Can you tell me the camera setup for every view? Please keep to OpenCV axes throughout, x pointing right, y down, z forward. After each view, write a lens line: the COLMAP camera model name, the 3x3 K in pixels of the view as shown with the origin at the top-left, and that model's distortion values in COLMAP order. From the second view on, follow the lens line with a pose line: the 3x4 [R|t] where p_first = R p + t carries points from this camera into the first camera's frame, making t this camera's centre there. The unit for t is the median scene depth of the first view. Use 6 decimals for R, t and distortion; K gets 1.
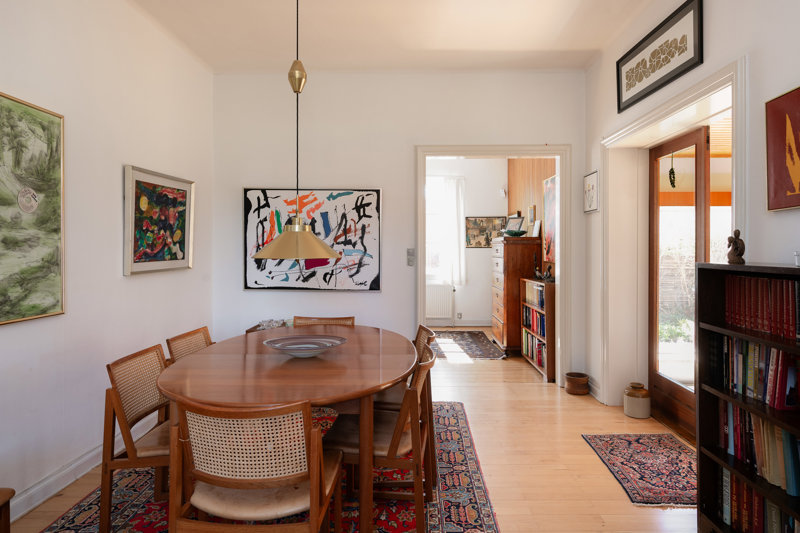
lens RADIAL K [[491.7, 0, 399.1], [0, 491.7, 258.6], [0, 0, 1]] dist [-0.003913, -0.001132]
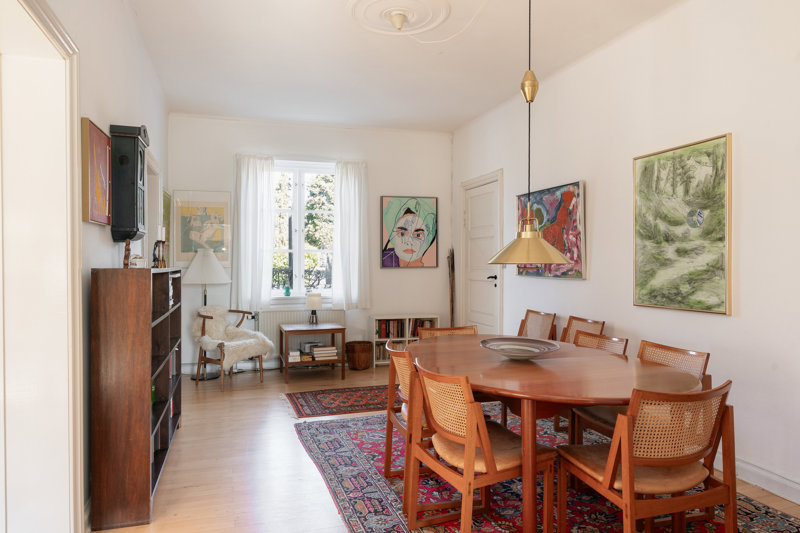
lens RADIAL K [[492.0, 0, 398.7], [0, 492.0, 266.3], [0, 0, 1]] dist [0.002080, 0.000078]
pose [[-0.935609, 0.005556, -0.352995, 0.416612], [-0.002176, 0.999766, 0.021502, -0.018228], [0.353032, 0.020886, -0.935378, 1.894632]]
